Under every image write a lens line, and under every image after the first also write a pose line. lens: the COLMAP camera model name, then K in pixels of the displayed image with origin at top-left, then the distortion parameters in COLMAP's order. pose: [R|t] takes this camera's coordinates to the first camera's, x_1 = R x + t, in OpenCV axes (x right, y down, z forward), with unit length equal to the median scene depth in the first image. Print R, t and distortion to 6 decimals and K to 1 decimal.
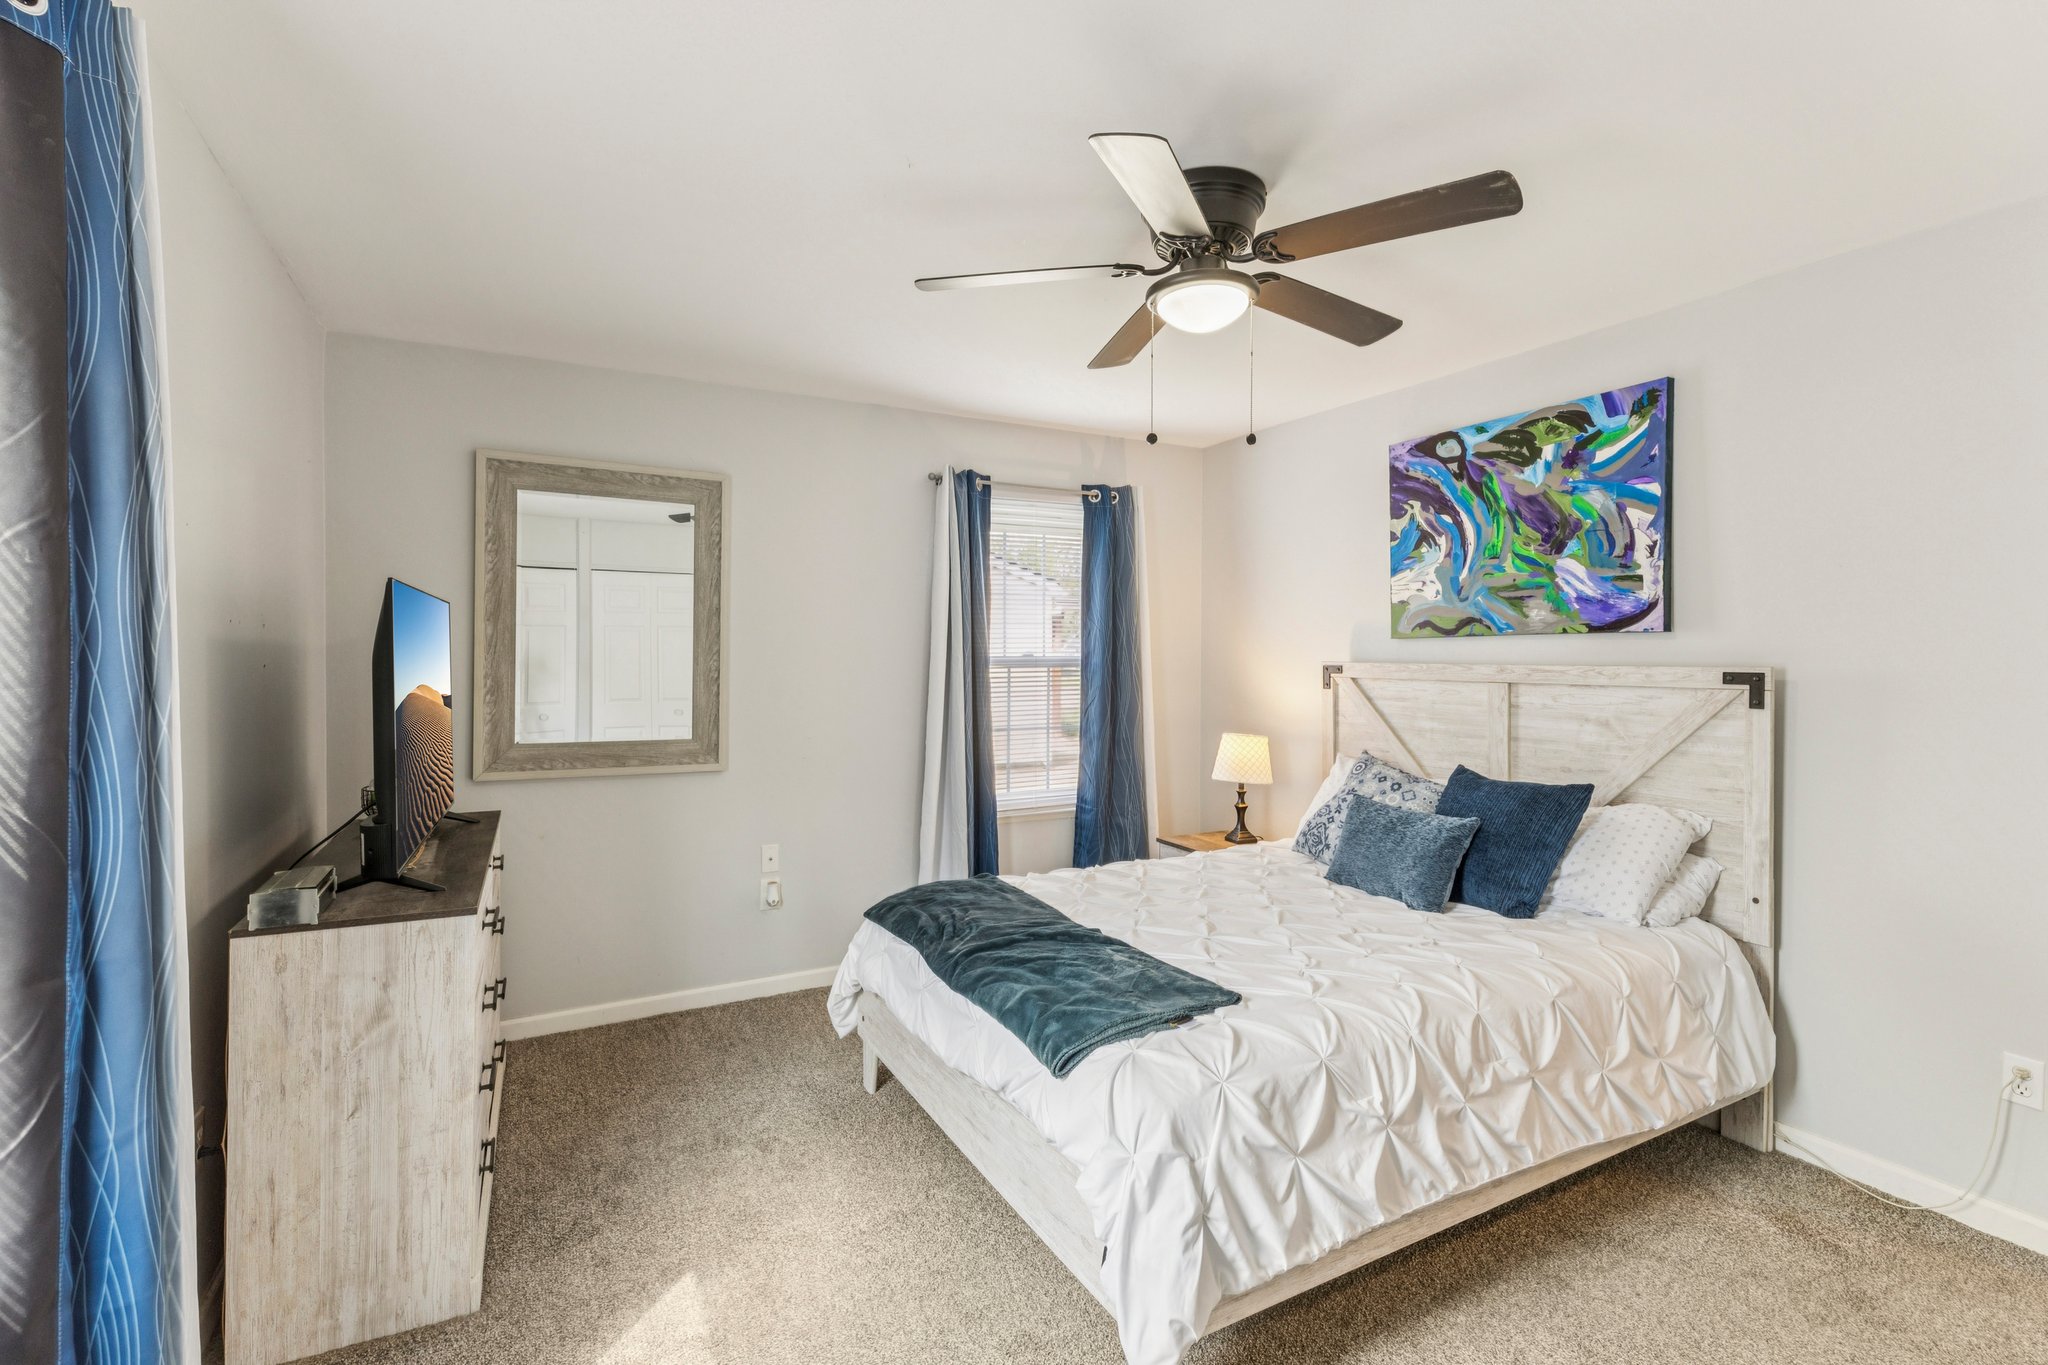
lens RADIAL K [[933.7, 0, 1026.8], [0, 933.7, 666.8], [0, 0, 1]] dist [0.000968, -0.000344]
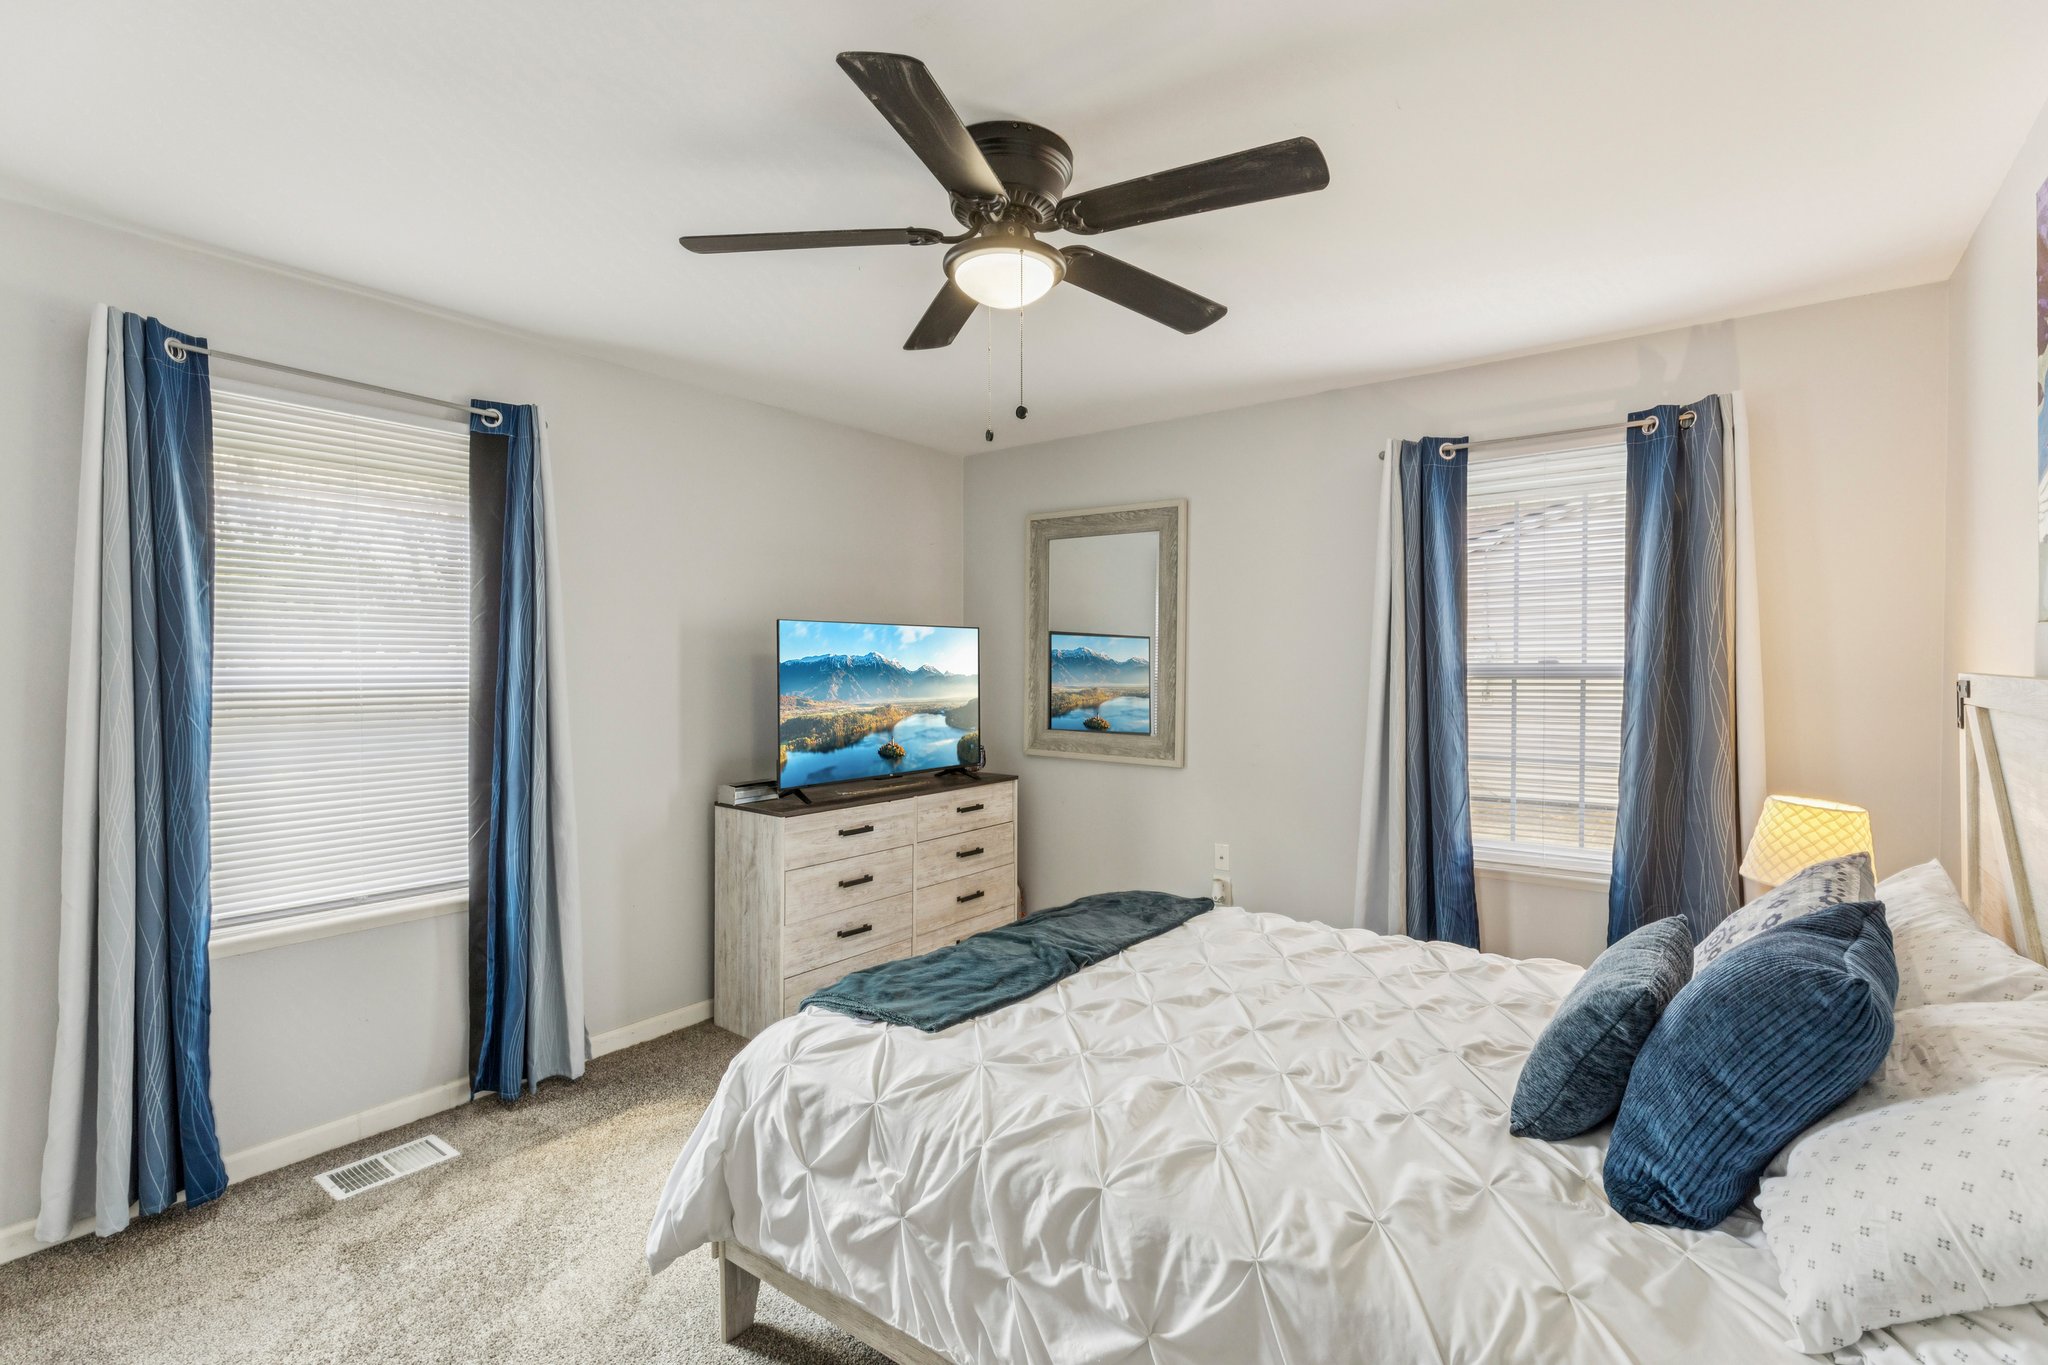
lens RADIAL K [[933.7, 0, 1028.1], [0, 933.7, 683.2], [0, 0, 1]] dist [0.000968, -0.000344]
pose [[0.413598, 0.017252, -0.910296, 0.569050], [-0.007913, 0.999851, 0.015354, -0.004406], [0.910425, 0.000853, 0.413673, 0.355289]]
